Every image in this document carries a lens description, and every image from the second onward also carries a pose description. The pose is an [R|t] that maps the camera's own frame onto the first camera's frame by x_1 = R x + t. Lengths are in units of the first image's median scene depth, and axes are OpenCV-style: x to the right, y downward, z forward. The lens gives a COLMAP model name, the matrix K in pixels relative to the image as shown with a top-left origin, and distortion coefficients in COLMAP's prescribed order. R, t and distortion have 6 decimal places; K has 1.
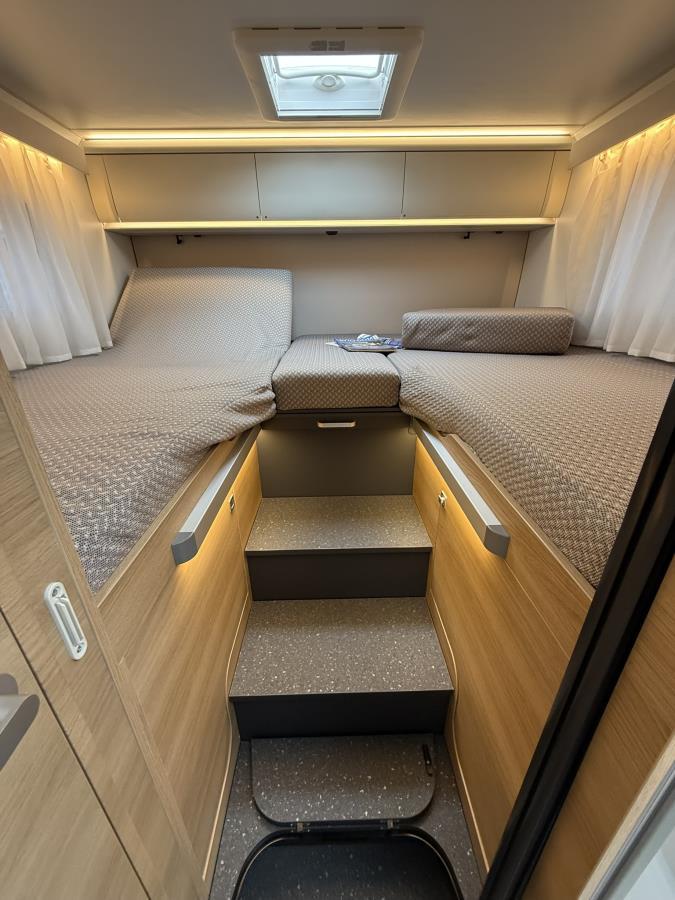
lens RADIAL K [[359.4, 0, 339.5], [0, 359.4, 450.6], [0, 0, 1]] dist [0.001602, 0.000392]
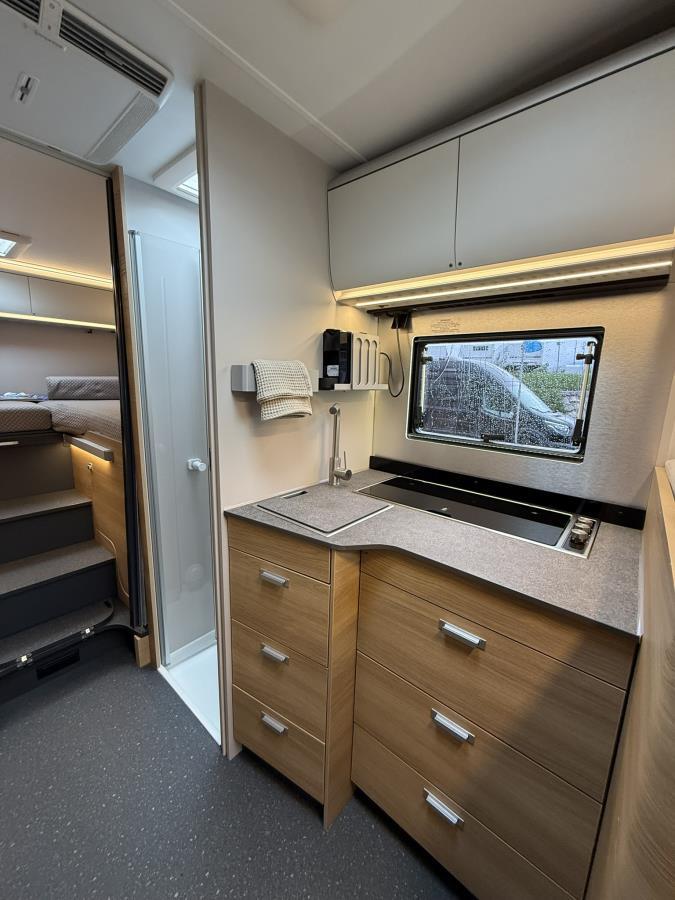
lens RADIAL K [[359.4, 0, 337.8], [0, 359.4, 444.8], [0, 0, 1]] dist [0.001602, 0.000392]
pose [[0.665132, -0.102154, 0.739705, -0.170686], [0.263075, 0.959143, -0.104094, 0.414255], [-0.698850, 0.263834, 0.664831, -0.873961]]
